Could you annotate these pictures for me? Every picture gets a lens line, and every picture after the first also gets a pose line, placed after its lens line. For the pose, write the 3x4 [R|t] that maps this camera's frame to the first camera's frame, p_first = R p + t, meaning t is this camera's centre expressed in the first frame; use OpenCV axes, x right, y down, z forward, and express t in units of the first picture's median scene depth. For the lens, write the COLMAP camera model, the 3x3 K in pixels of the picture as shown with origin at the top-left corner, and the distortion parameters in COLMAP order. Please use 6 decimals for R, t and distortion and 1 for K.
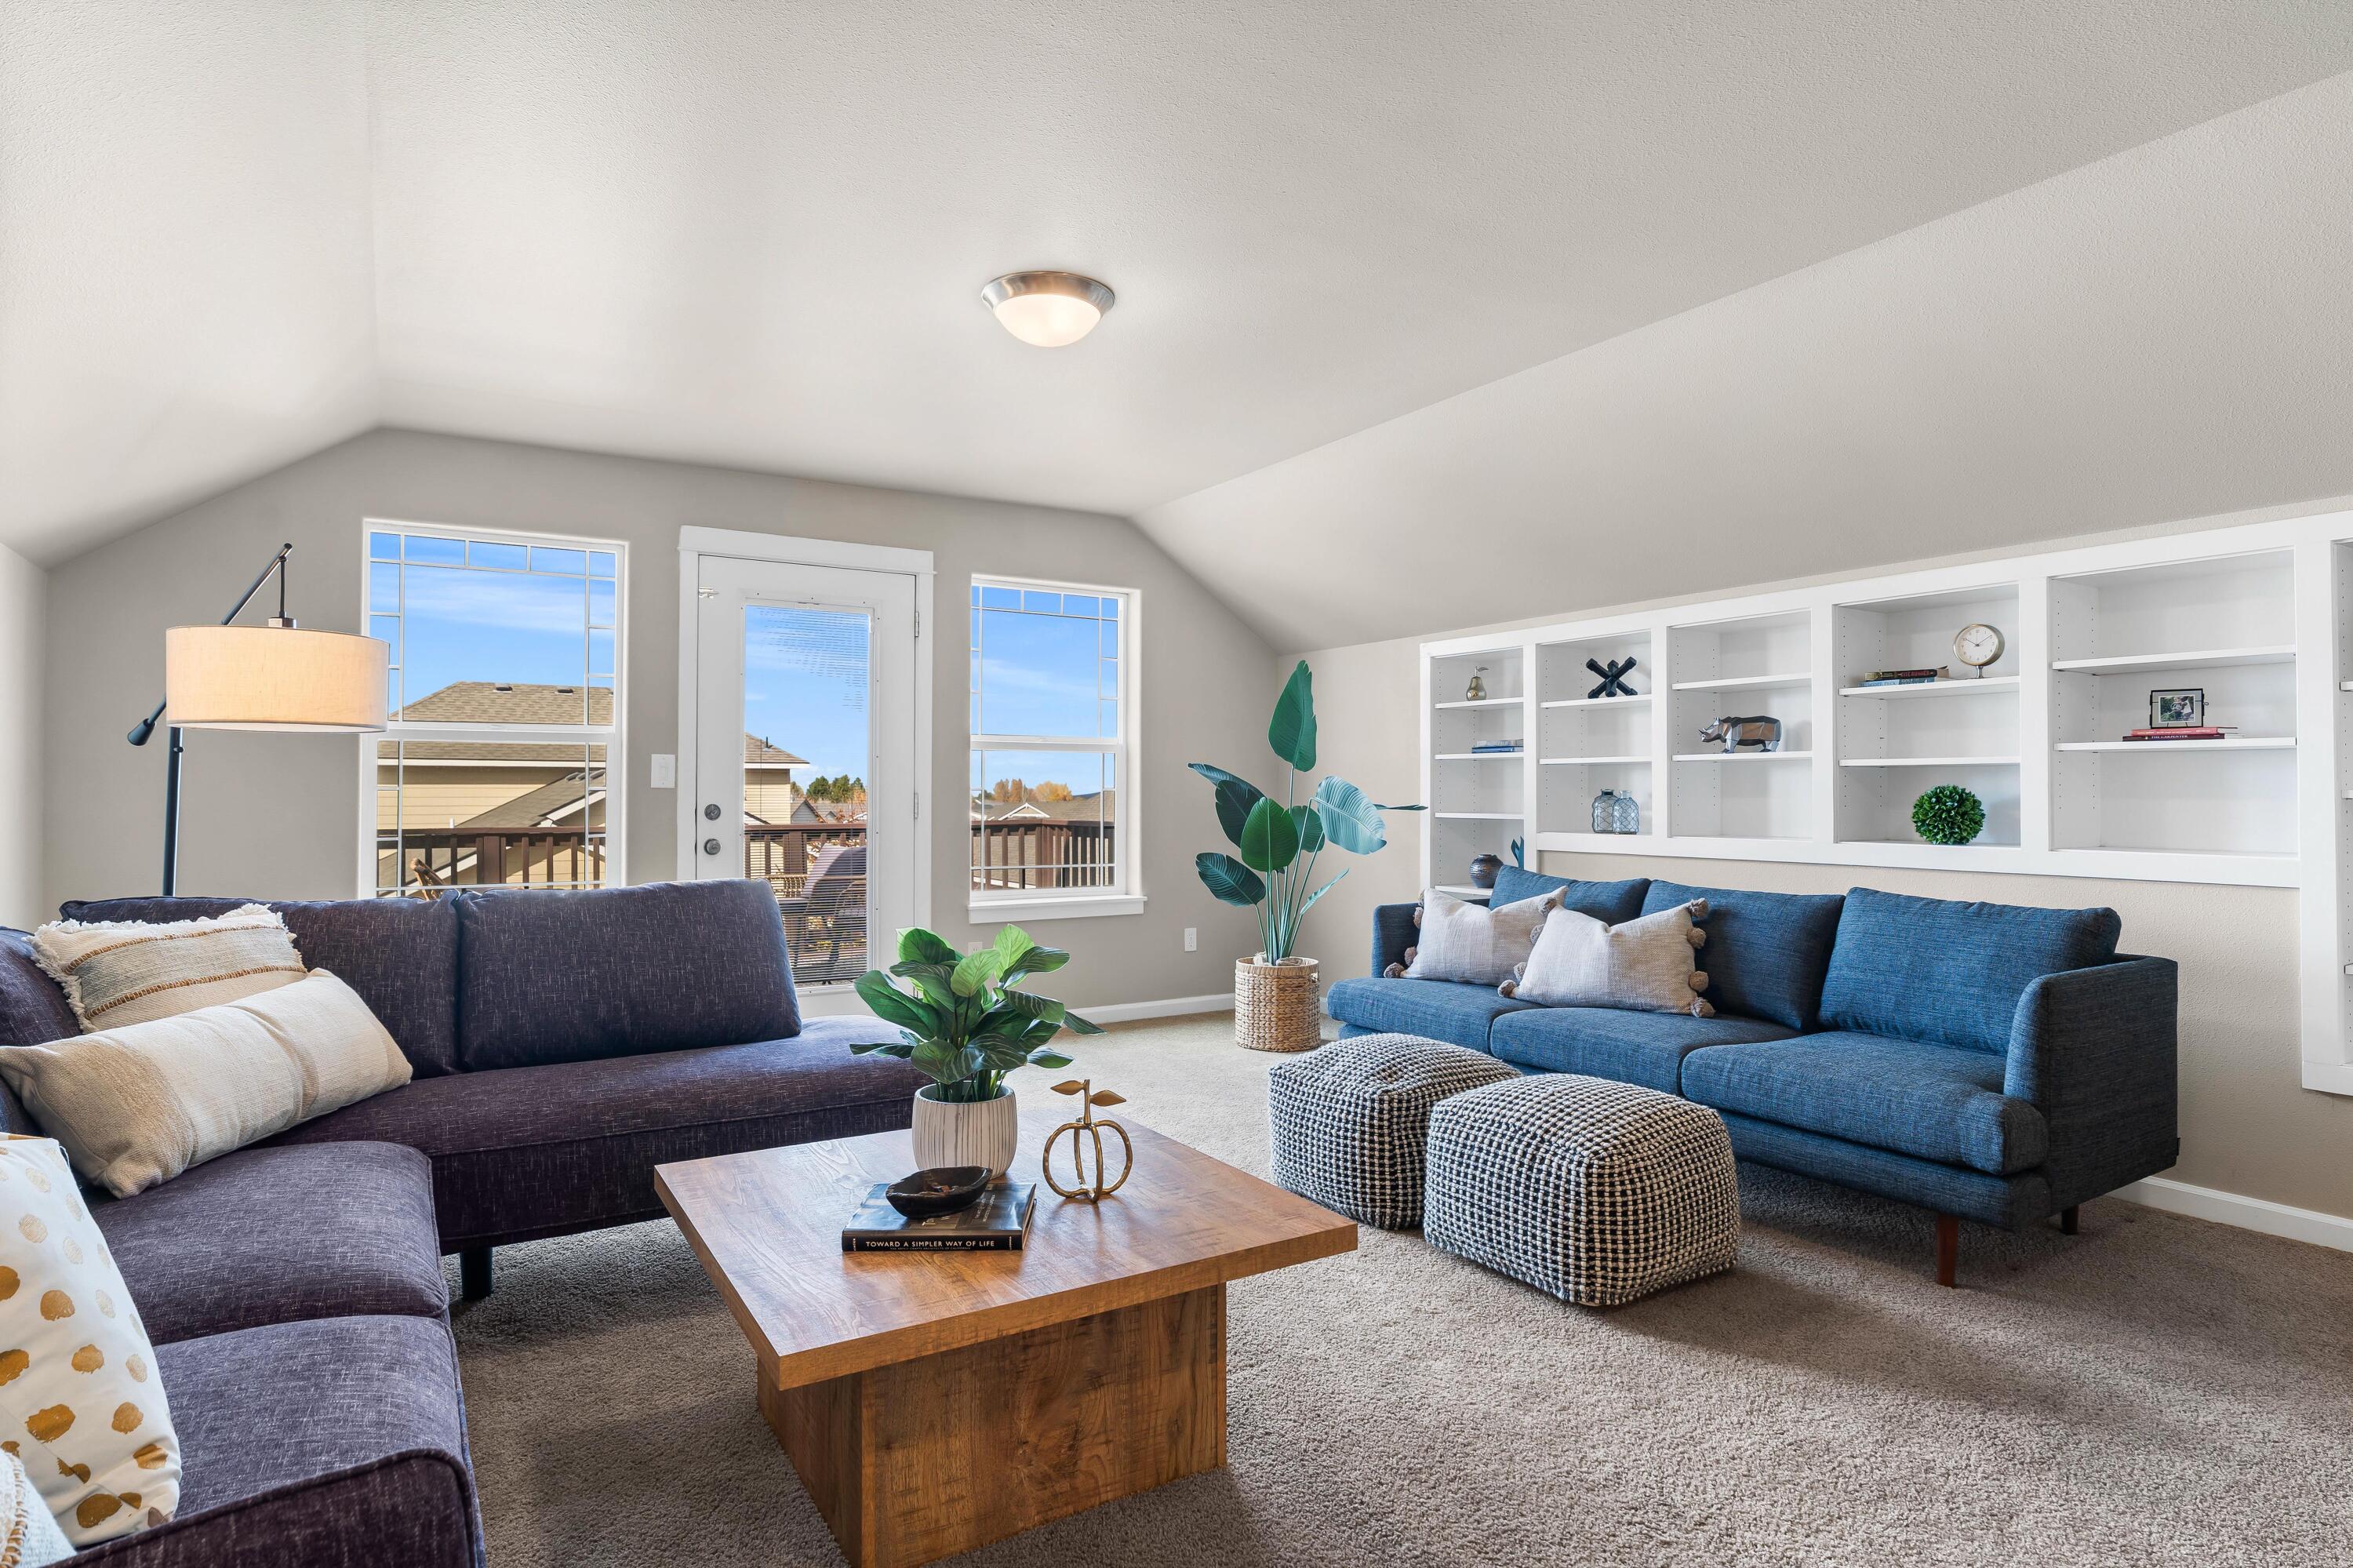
lens RADIAL K [[1246.6, 0, 1176.5], [0, 1246.6, 784.0], [0, 0, 1]] dist [0.000191, 0.000208]
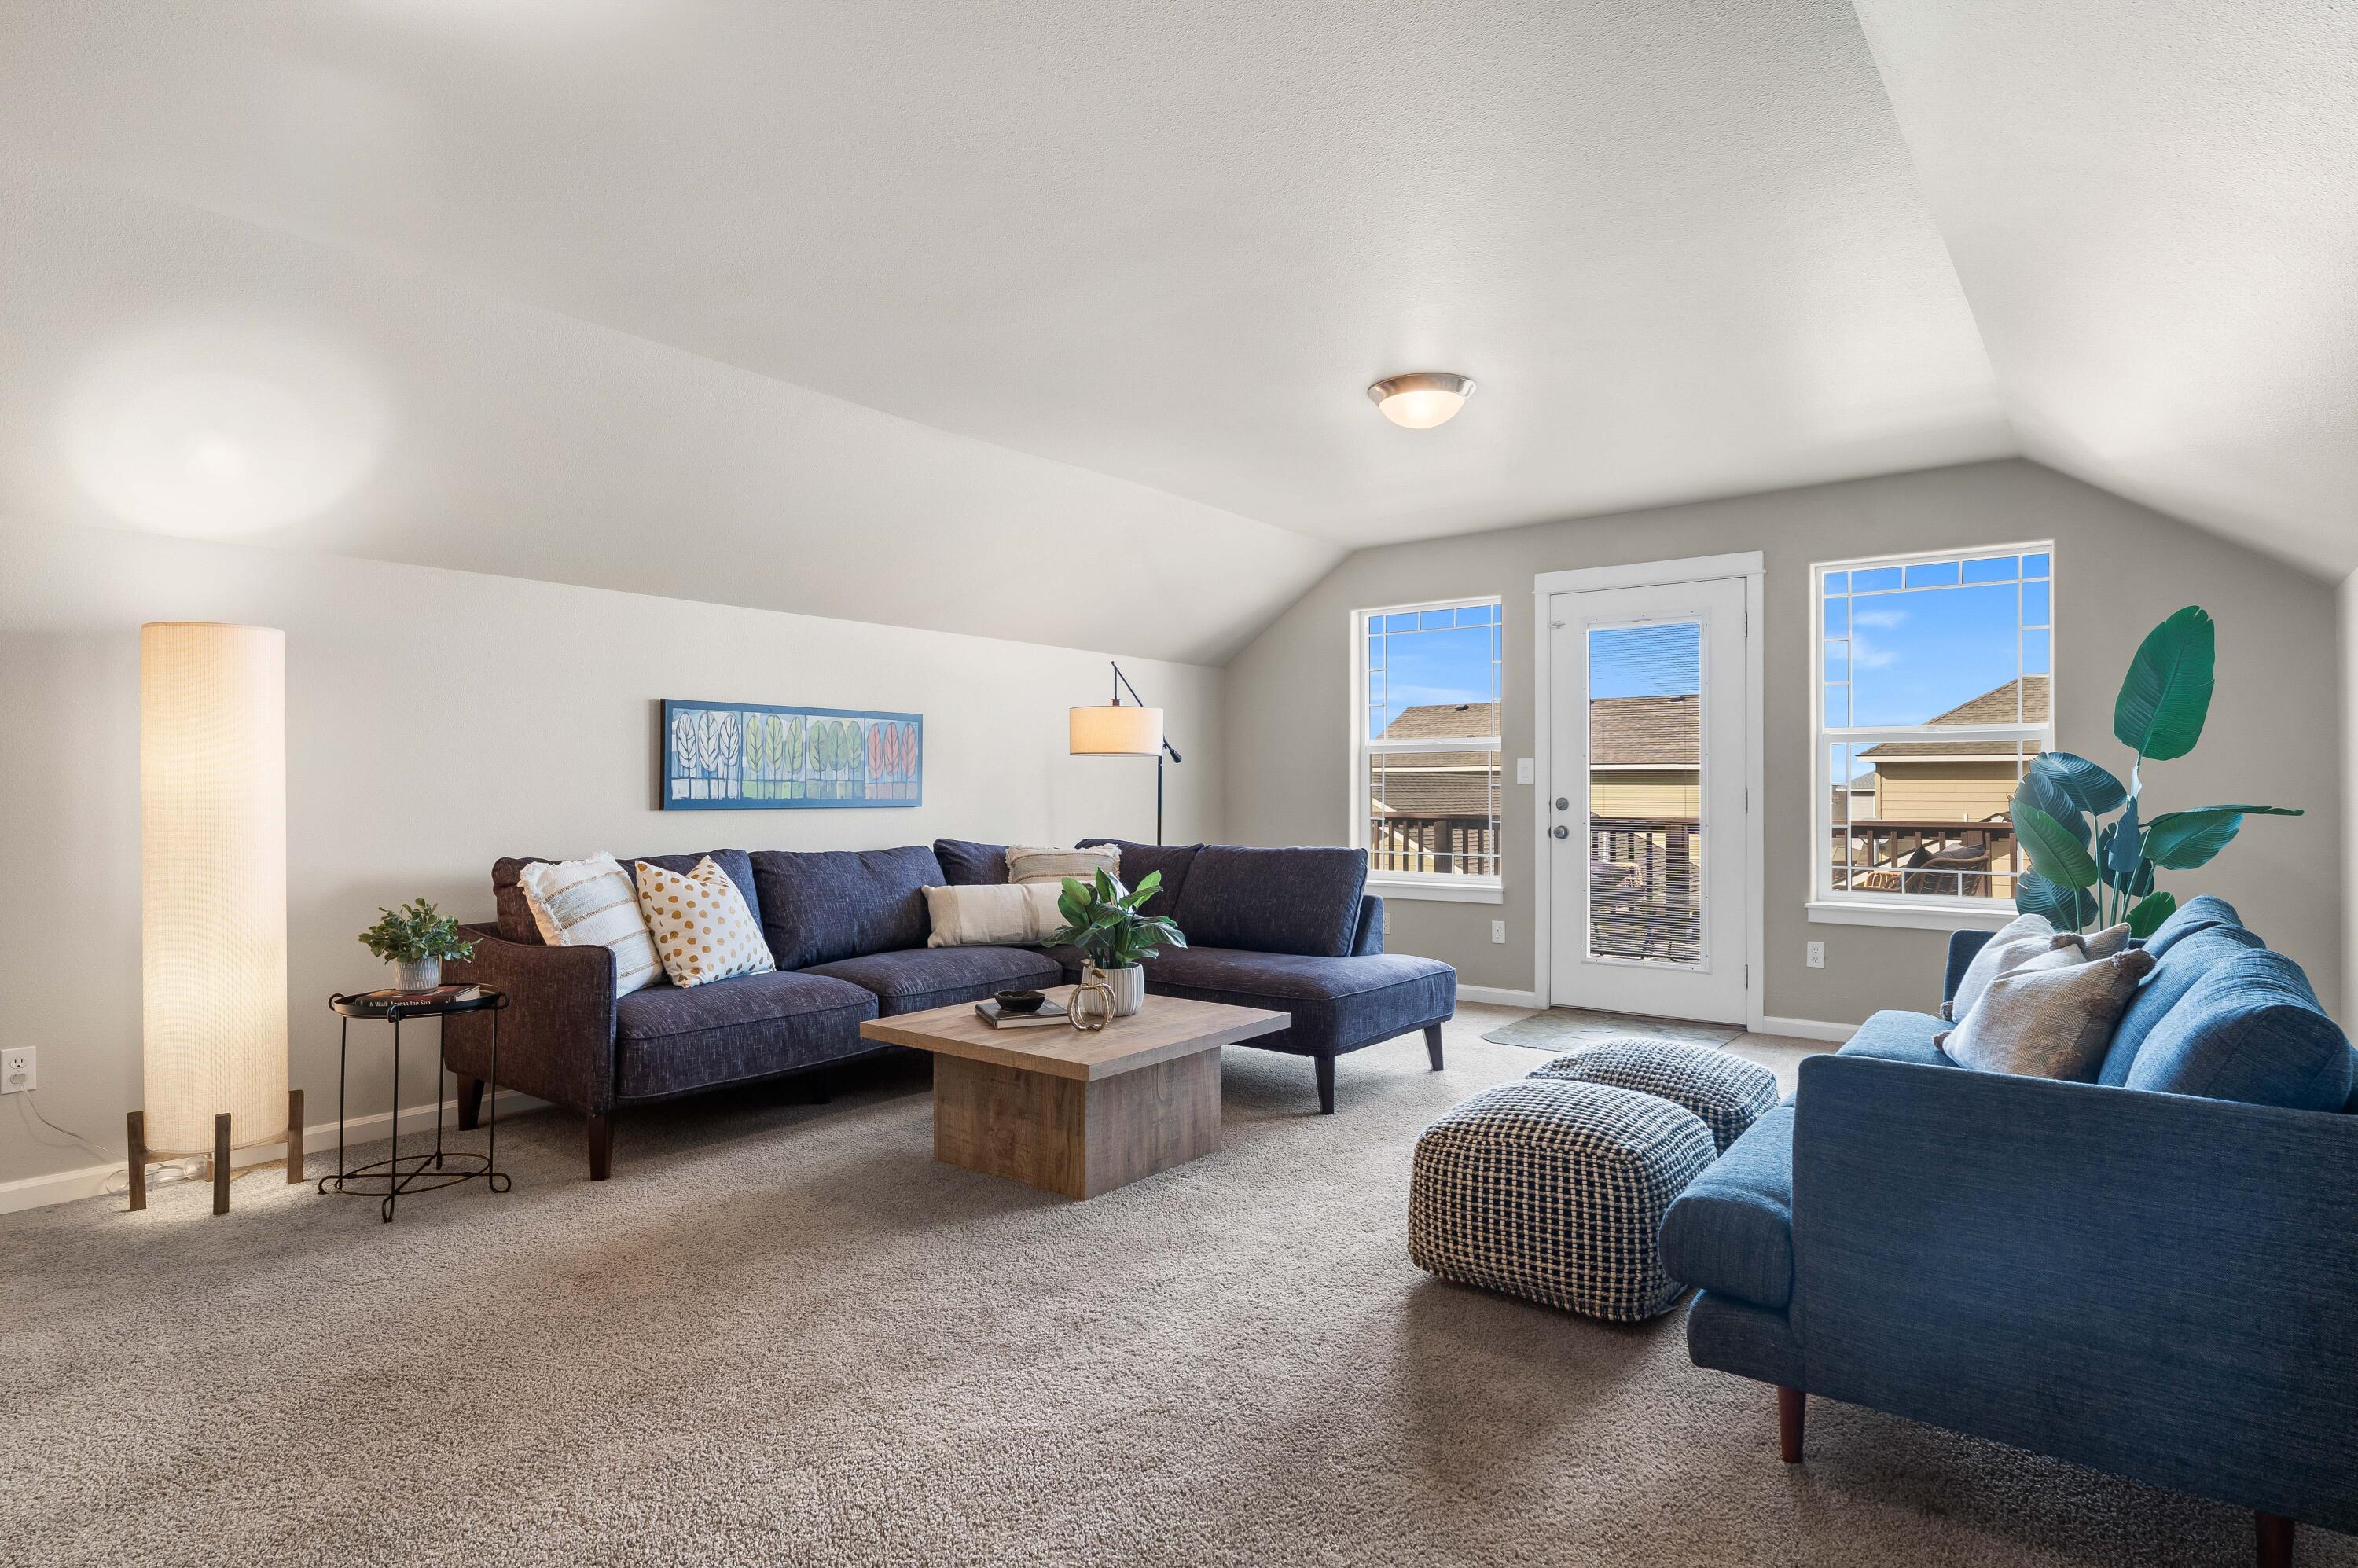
lens RADIAL K [[1258.8, 0, 1179.0], [0, 1258.8, 784.0], [0, 0, 1]] dist [-0.003207, -0.000193]
pose [[0.354854, 0.001044, -0.934921, 0.656604], [0.002680, 0.999994, 0.002134, -0.000721], [0.934918, -0.003263, 0.354849, 0.217703]]
